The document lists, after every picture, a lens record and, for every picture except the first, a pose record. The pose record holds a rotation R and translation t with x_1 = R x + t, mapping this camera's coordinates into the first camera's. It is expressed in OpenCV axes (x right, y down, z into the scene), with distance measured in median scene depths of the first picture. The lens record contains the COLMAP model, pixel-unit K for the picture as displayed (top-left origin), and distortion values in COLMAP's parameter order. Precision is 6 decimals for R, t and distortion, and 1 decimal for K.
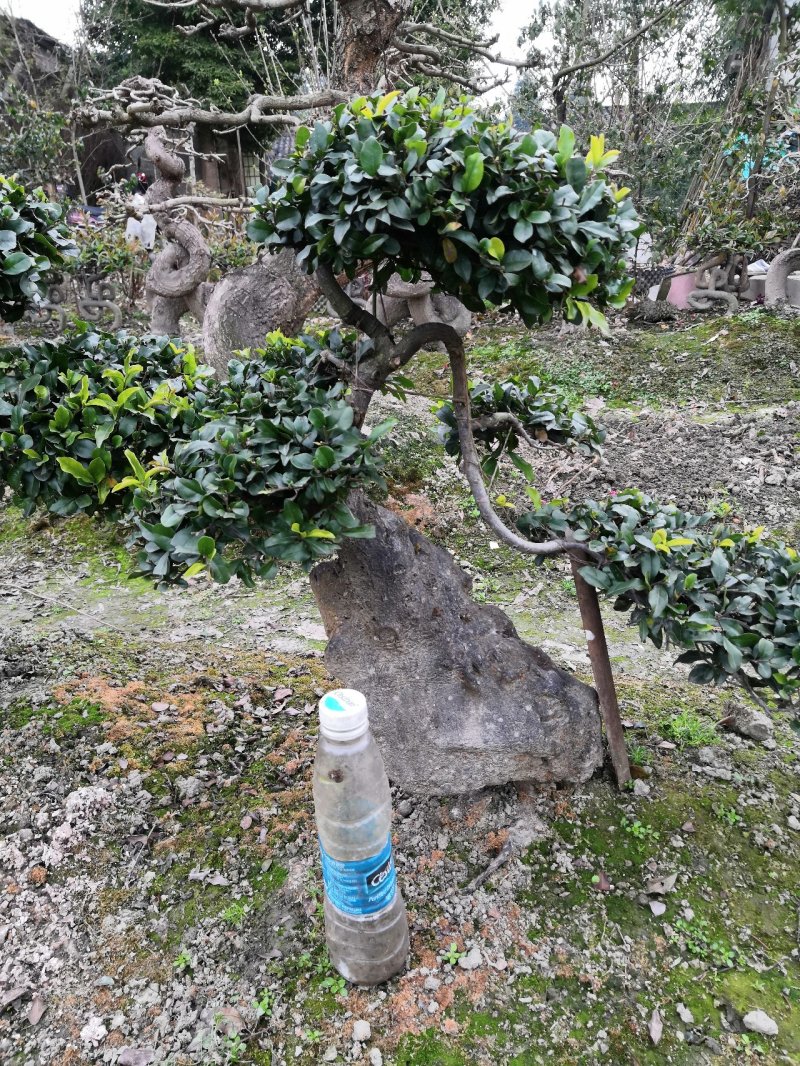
lens RADIAL K [[838.7, 0, 398.9], [0, 838.7, 526.3], [0, 0, 1]] dist [-0.008942, 0.049493]
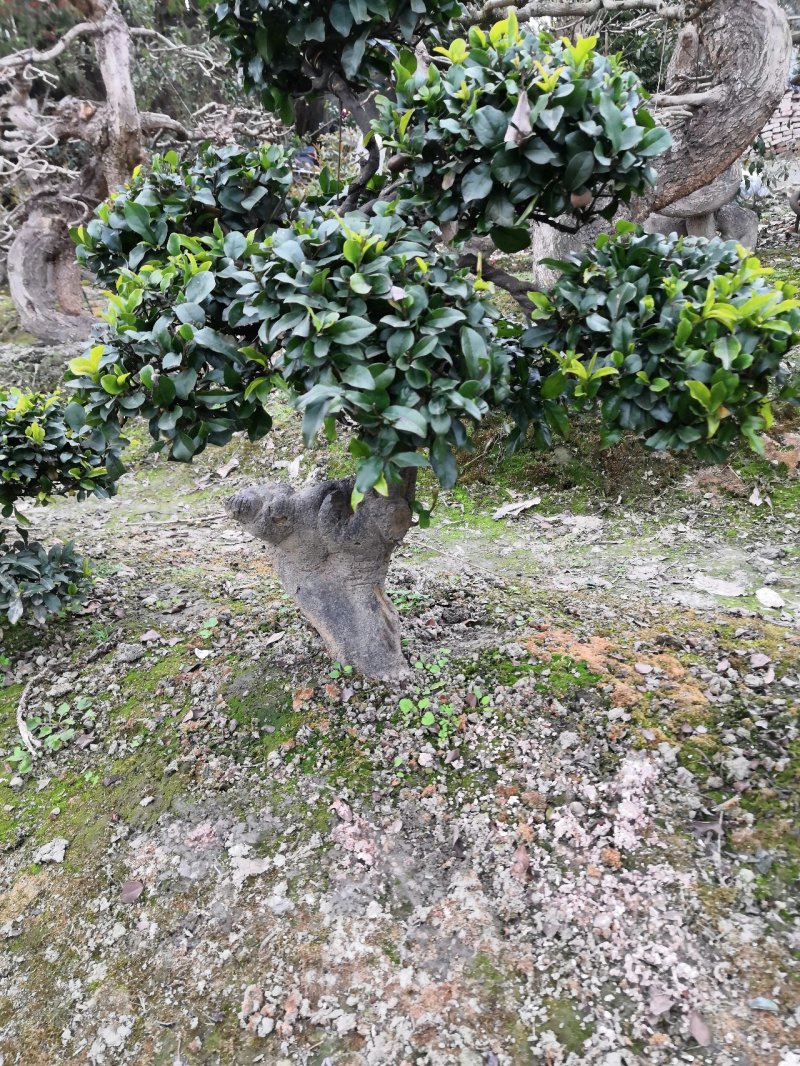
lens RADIAL K [[838.7, 0, 398.9], [0, 838.7, 526.3], [0, 0, 1]] dist [-0.008942, 0.049493]
pose [[0.979810, 0.028850, -0.197839, -0.420991], [-0.014970, 0.997343, 0.071298, 0.005480], [0.199371, -0.066897, 0.977638, 0.098979]]
